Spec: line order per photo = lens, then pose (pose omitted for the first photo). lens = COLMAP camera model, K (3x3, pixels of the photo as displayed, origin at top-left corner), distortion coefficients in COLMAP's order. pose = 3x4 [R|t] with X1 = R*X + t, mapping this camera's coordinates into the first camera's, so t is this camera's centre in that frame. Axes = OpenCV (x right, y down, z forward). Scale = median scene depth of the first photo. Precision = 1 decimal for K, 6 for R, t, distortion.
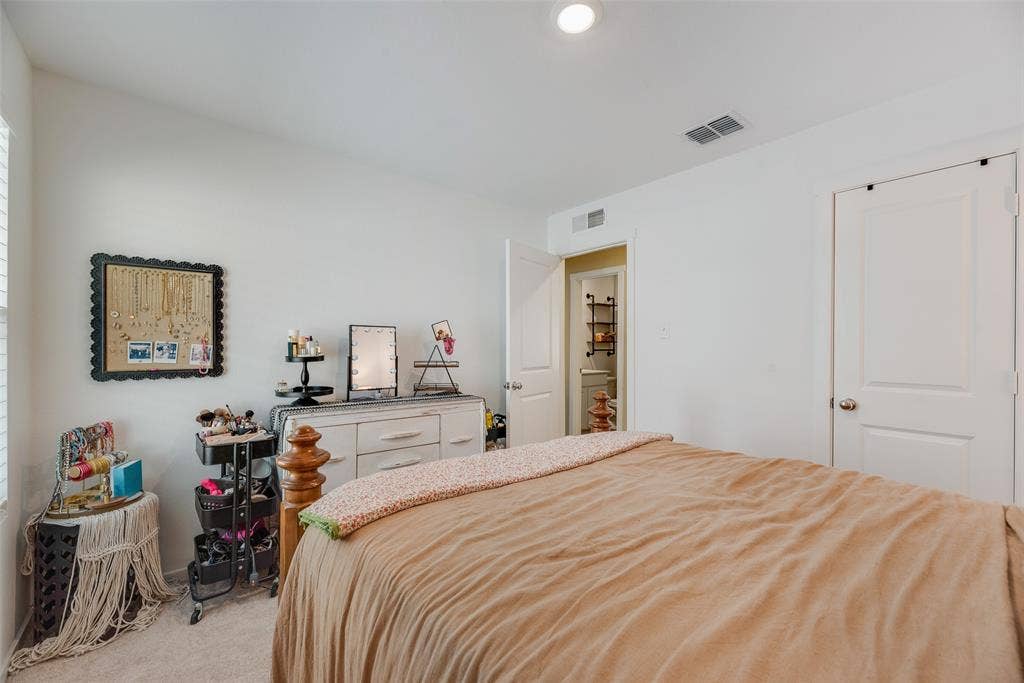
lens RADIAL K [[411.2, 0, 511.8], [0, 411.2, 344.7], [0, 0, 1]] dist [-0.000654, -0.000114]
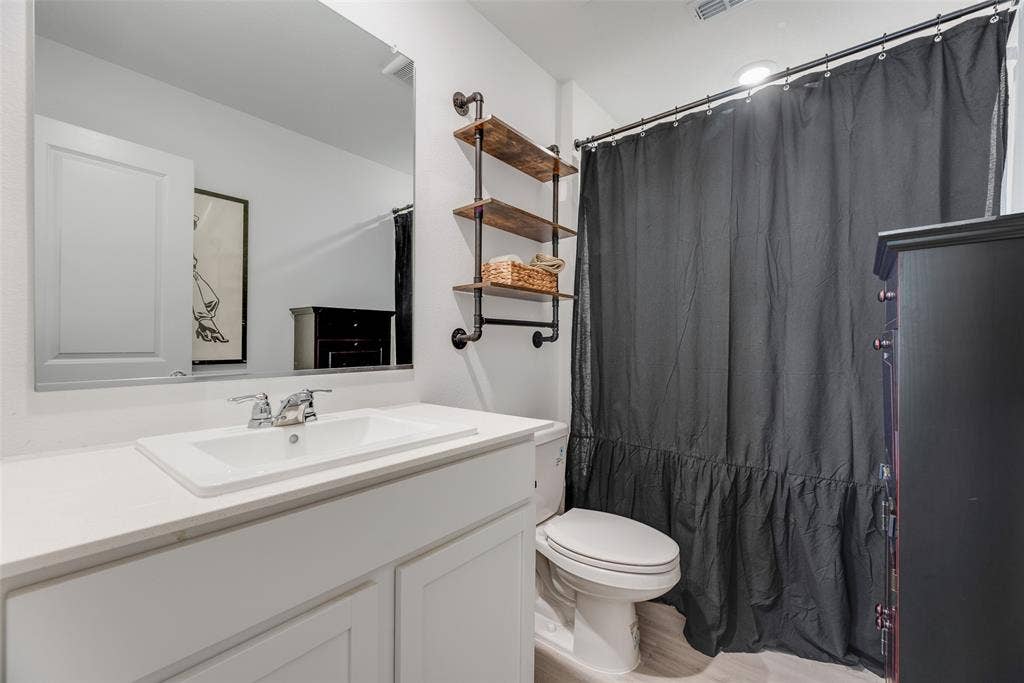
lens RADIAL K [[411.2, 0, 511.8], [0, 411.2, 344.7], [0, 0, 1]] dist [-0.000654, -0.000114]
pose [[0.971054, 0.004251, 0.238823, 0.158211], [-0.003413, 0.999986, -0.003925, 0.027723], [-0.238836, 0.002996, 0.971055, 0.756589]]
